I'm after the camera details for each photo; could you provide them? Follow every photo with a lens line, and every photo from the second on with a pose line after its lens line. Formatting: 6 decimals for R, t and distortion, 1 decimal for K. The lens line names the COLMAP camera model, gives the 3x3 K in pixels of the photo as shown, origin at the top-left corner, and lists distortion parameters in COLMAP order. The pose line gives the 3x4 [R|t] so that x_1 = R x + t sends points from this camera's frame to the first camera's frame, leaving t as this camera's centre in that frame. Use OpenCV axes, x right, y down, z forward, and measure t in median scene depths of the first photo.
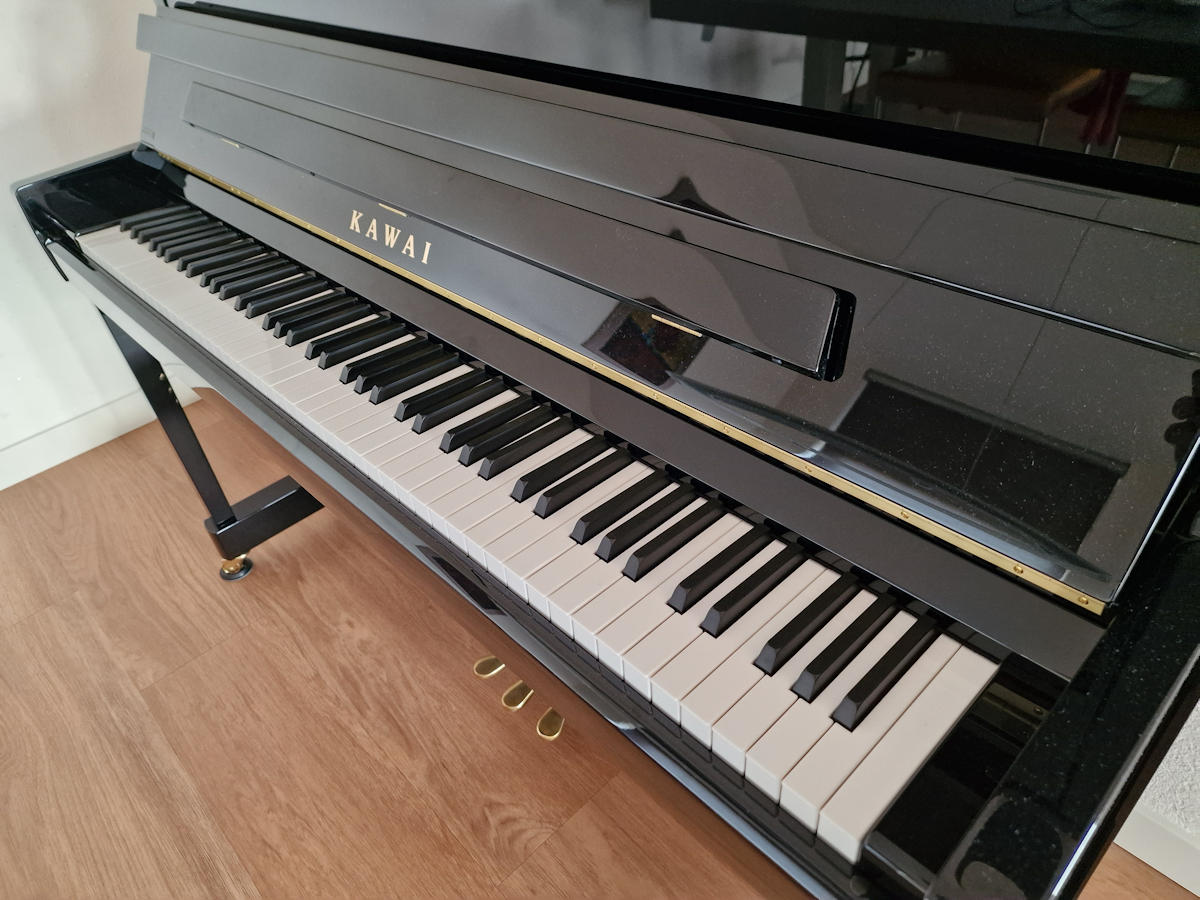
lens RADIAL K [[830.2, 0, 608.1], [0, 830.2, 453.4], [0, 0, 1]] dist [-0.006294, -0.003290]
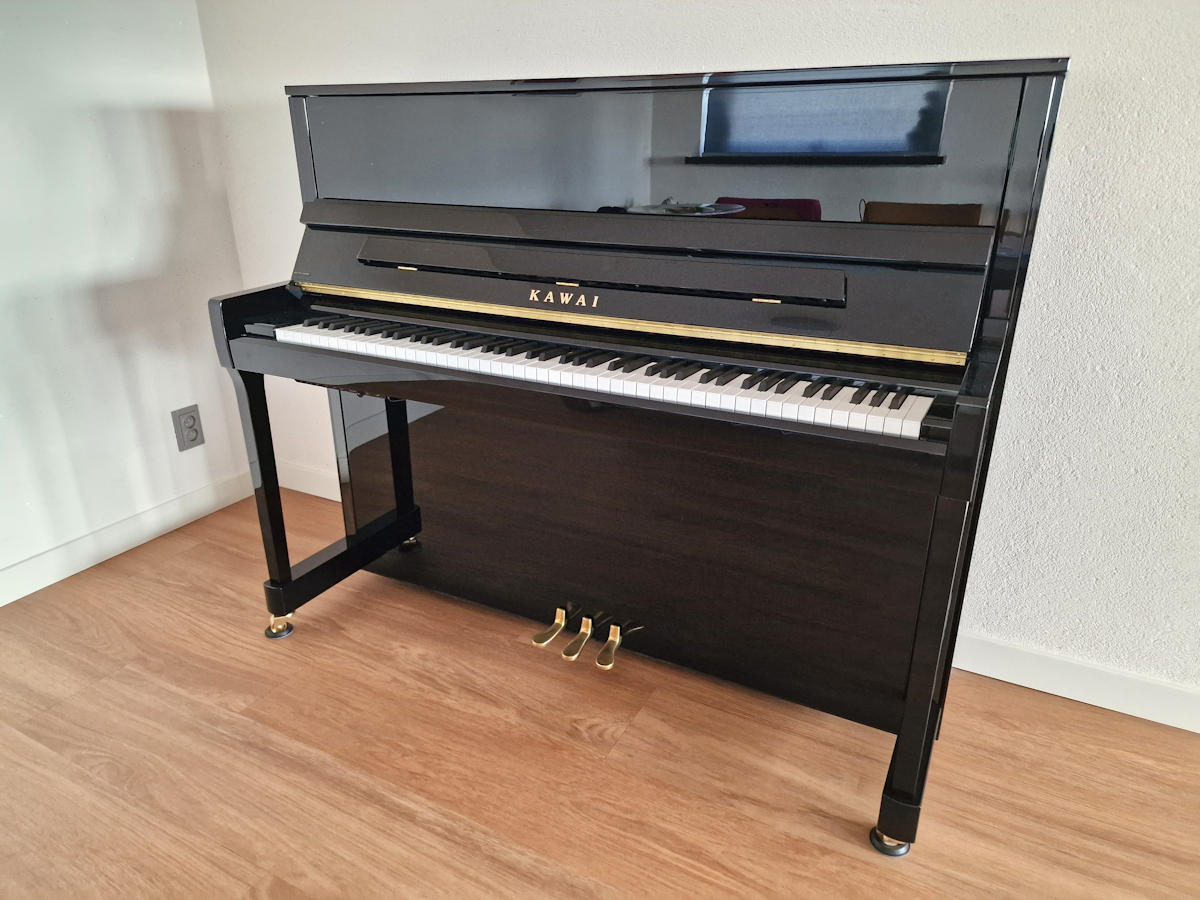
lens RADIAL K [[830.2, 0, 592.6], [0, 830.2, 437.3], [0, 0, 1]] dist [-0.006294, -0.003290]
pose [[0.948559, -0.029570, 0.315216, -0.515239], [0.128123, 0.946312, -0.296780, 0.380048], [-0.289517, 0.321900, 0.901421, -0.376612]]
